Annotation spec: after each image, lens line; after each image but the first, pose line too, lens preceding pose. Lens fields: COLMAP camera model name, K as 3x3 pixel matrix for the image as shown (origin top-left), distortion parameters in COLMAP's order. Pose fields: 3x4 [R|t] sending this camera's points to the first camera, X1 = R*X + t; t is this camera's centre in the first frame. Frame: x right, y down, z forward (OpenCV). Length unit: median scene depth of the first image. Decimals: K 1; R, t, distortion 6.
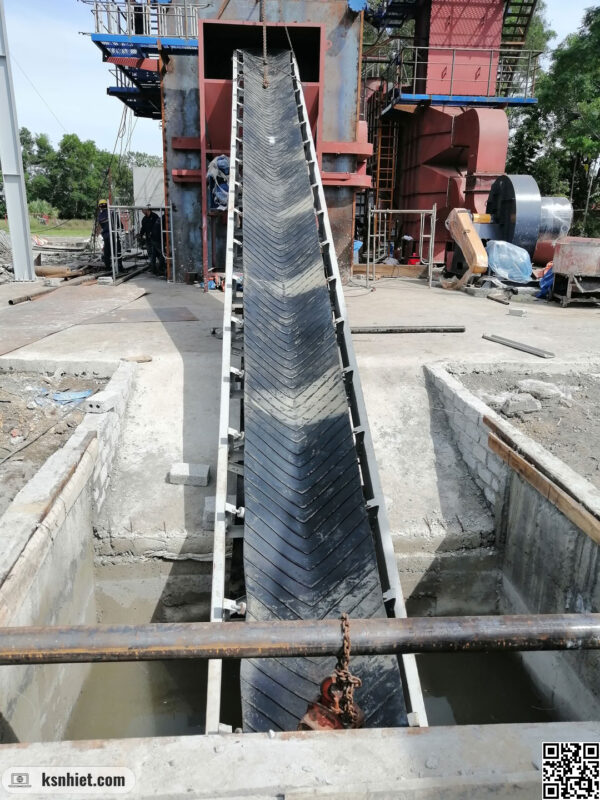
lens RADIAL K [[617.0, 0, 295.8], [0, 617.0, 396.0], [0, 0, 1]] dist [0.003047, 0.011052]
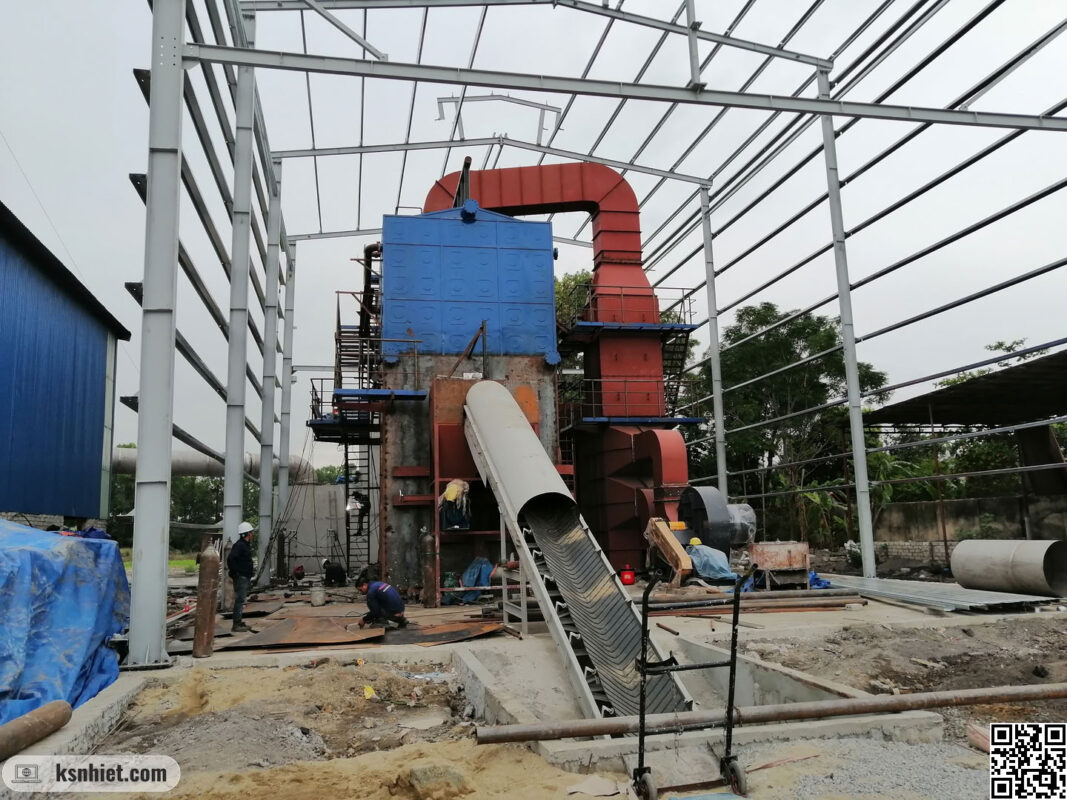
lens RADIAL K [[822.9, 0, 538.0], [0, 822.9, 394.4], [0, 0, 1]] dist [0.003047, 0.011052]
pose [[0.986574, -0.021684, 0.161872, -0.171758], [0.089448, 0.901011, -0.424473, 0.097372], [-0.136644, 0.433253, 0.890854, -0.357794]]
